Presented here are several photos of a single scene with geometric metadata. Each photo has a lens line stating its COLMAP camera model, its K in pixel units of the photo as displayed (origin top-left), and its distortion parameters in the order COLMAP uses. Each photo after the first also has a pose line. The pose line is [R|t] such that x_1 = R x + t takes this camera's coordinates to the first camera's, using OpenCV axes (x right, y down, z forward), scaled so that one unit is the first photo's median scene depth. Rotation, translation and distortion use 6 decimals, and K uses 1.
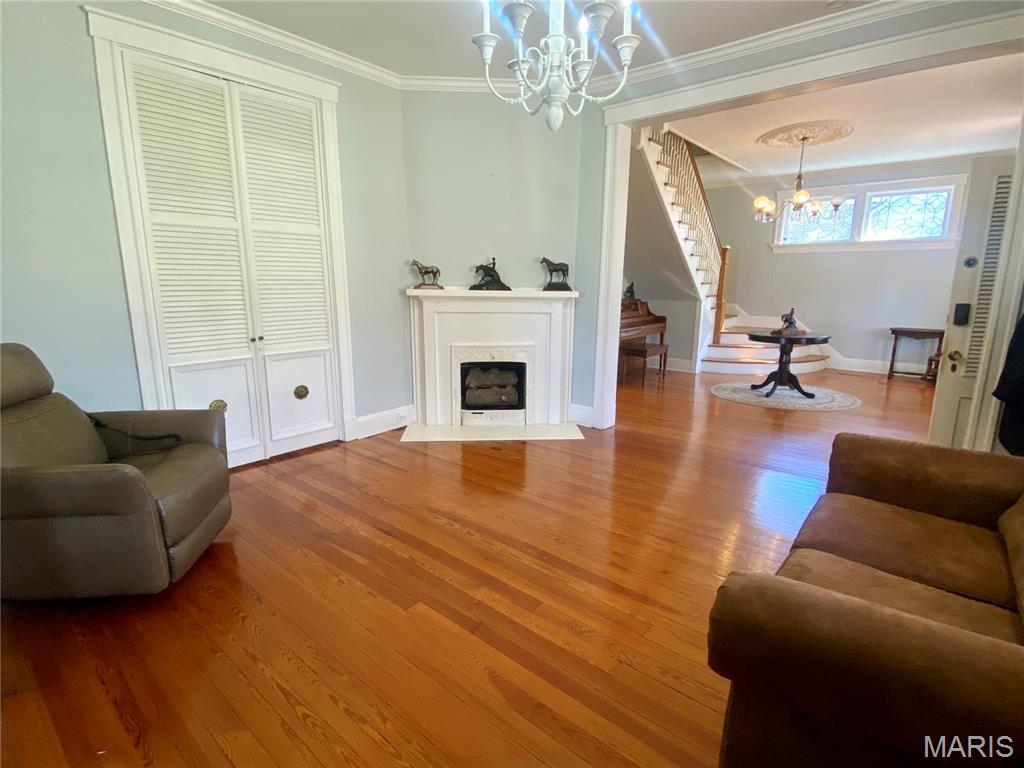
lens RADIAL K [[504.9, 0, 502.5], [0, 504.9, 387.8], [0, 0, 1]] dist [-0.017378, 0.000691]
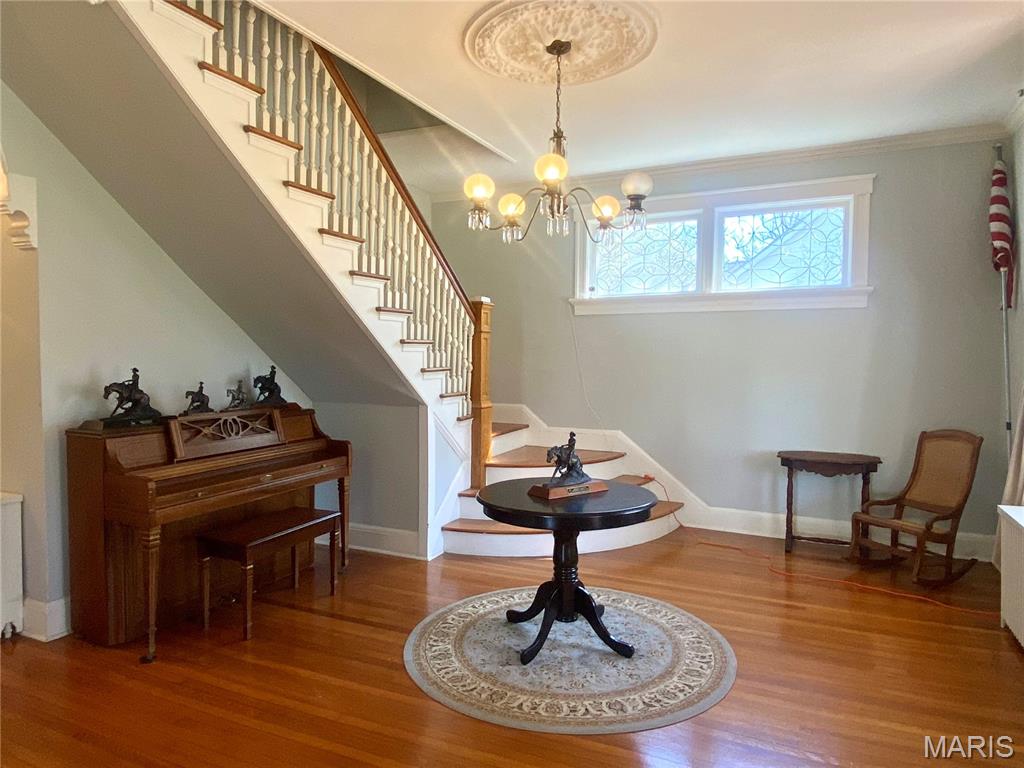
lens RADIAL K [[637.2, 0, 515.1], [0, 637.2, 379.6], [0, 0, 1]] dist [0.010018, -0.000034]
pose [[0.964943, -0.003560, 0.262436, 0.334599], [0.047849, 0.985537, -0.162565, -0.100936], [-0.258061, 0.169424, 0.951157, 0.421934]]
